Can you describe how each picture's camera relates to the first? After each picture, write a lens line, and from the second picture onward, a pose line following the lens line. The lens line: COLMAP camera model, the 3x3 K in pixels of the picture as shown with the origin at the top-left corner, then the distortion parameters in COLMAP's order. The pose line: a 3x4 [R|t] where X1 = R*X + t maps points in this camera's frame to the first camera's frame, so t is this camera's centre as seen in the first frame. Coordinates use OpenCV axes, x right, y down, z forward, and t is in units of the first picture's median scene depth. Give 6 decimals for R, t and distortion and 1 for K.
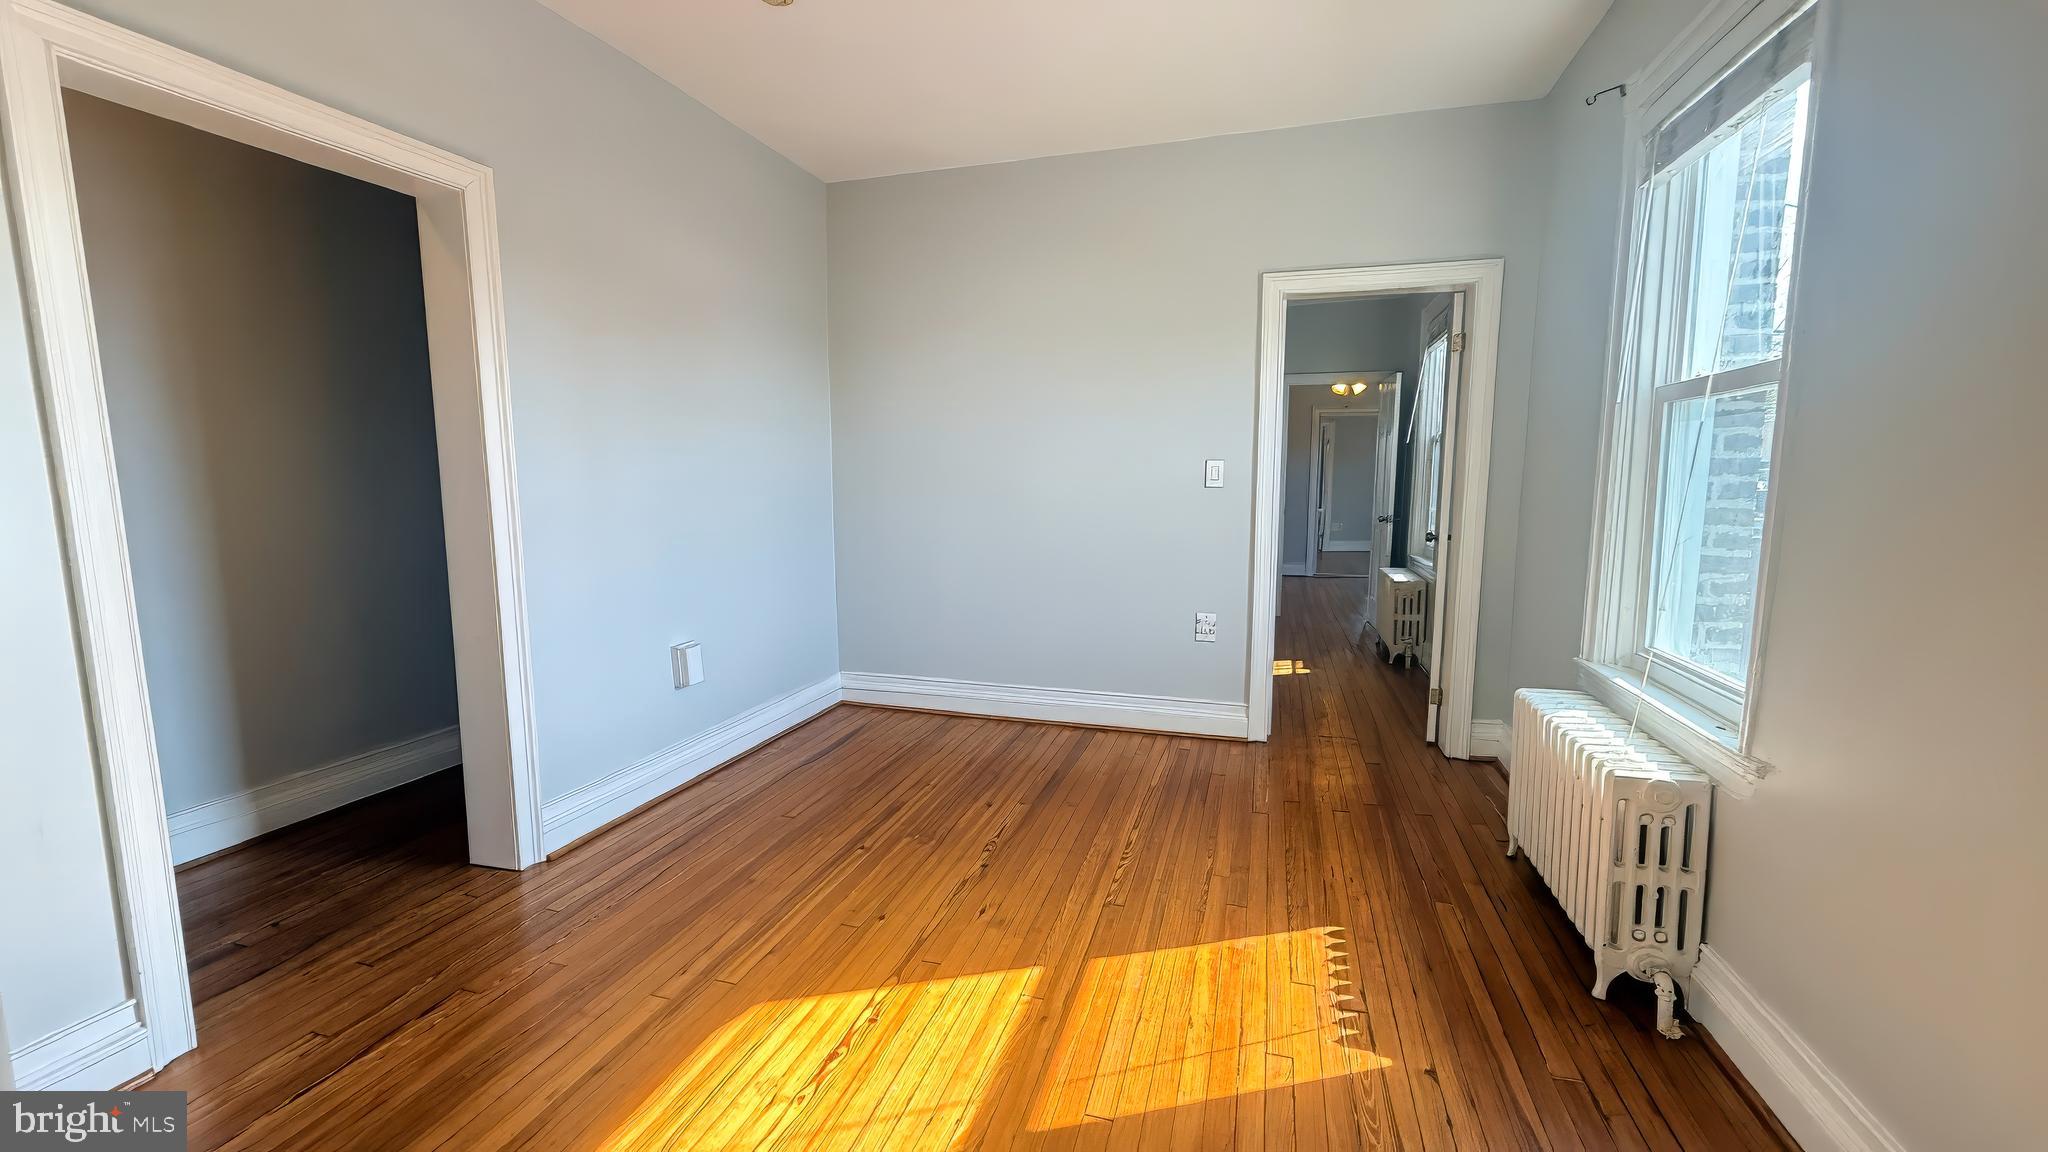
lens RADIAL K [[818.6, 0, 1016.9], [0, 818.6, 573.4], [0, 0, 1]] dist [0.002437, 0.000395]
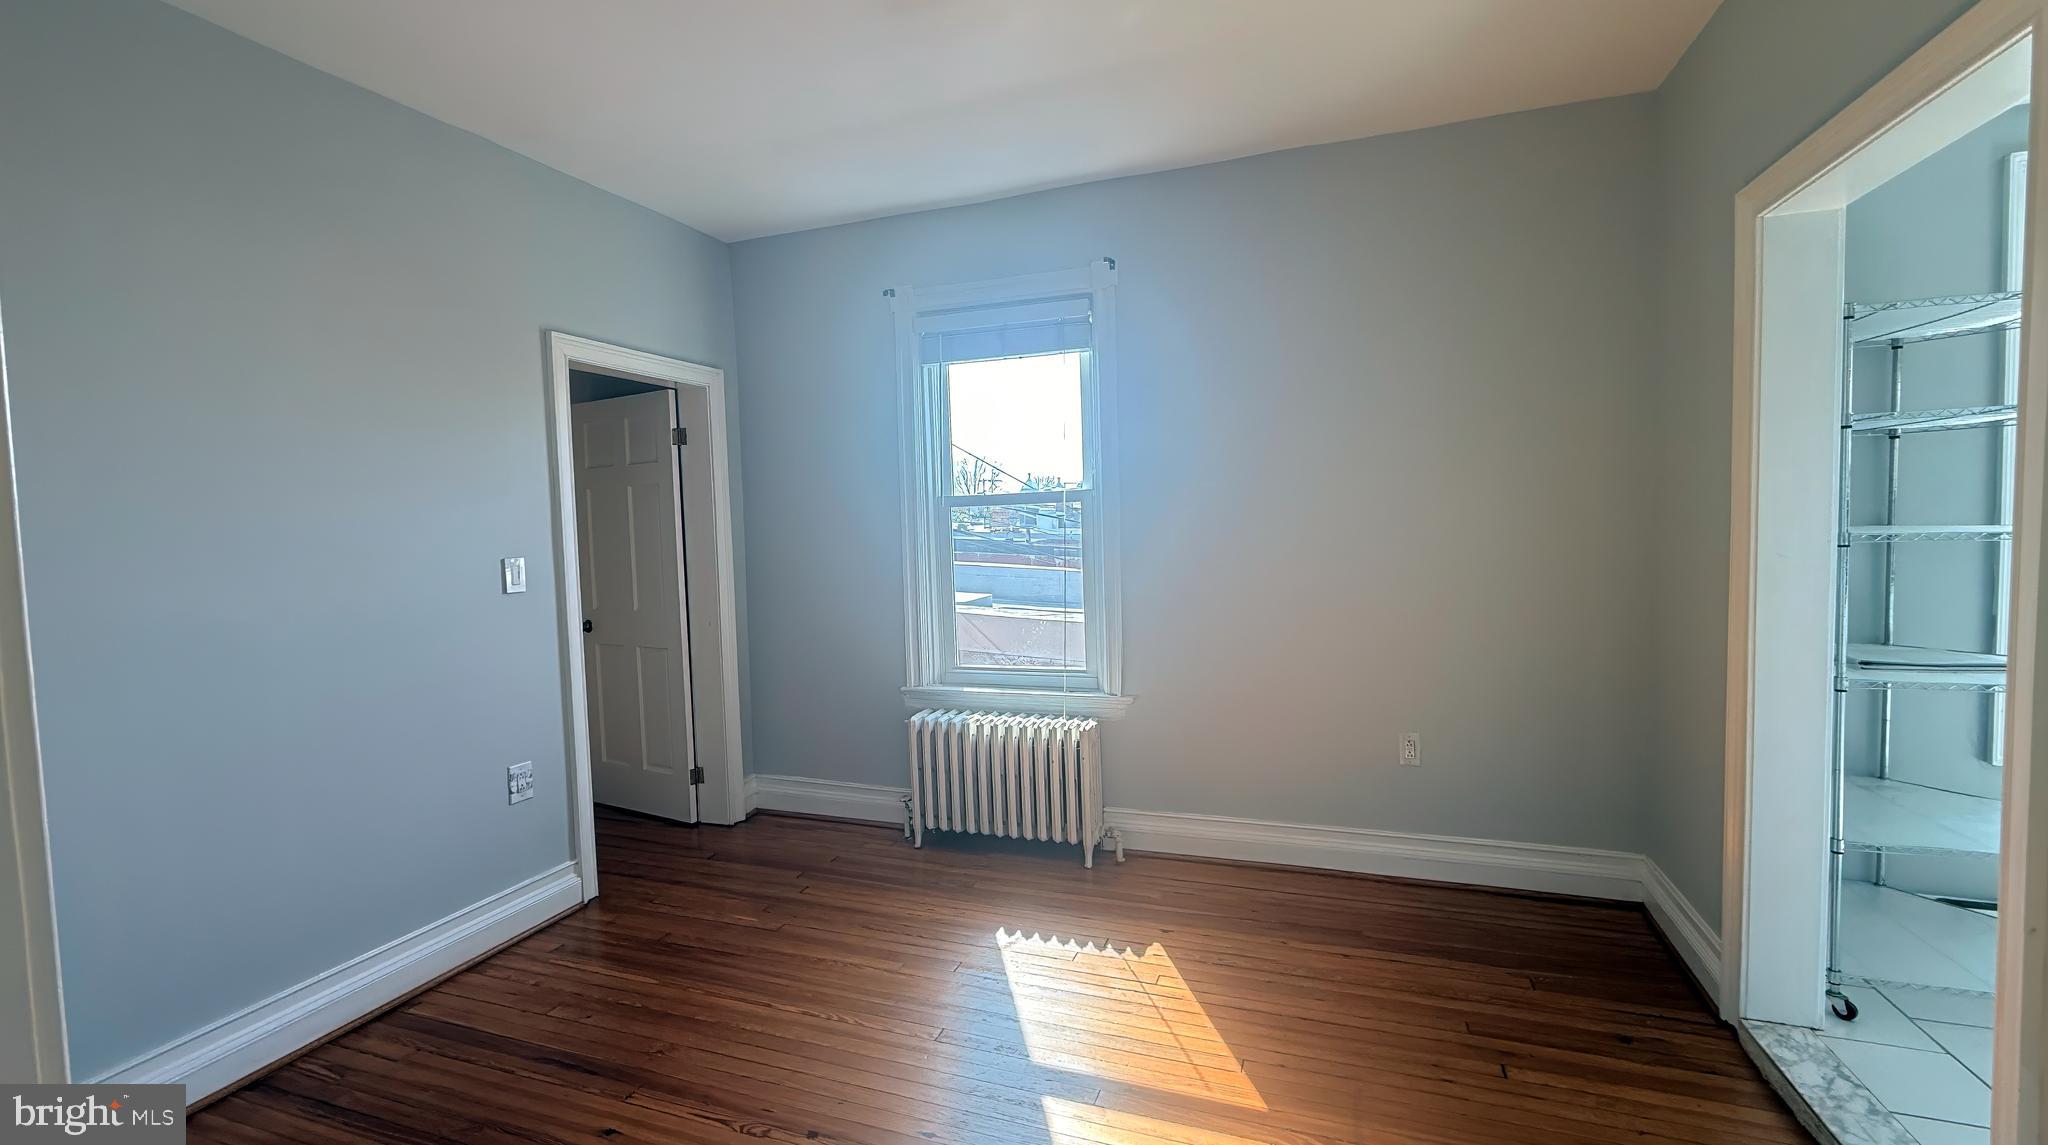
lens RADIAL K [[855.9, 0, 1024.0], [0, 855.9, 572.5], [0, 0, 1]] dist [-0.000460, -0.000040]
pose [[0.057467, -0.063400, 0.996332, -0.539147], [0.152243, 0.986866, 0.054017, -0.100544], [-0.986671, 0.148581, 0.066365, 0.511053]]
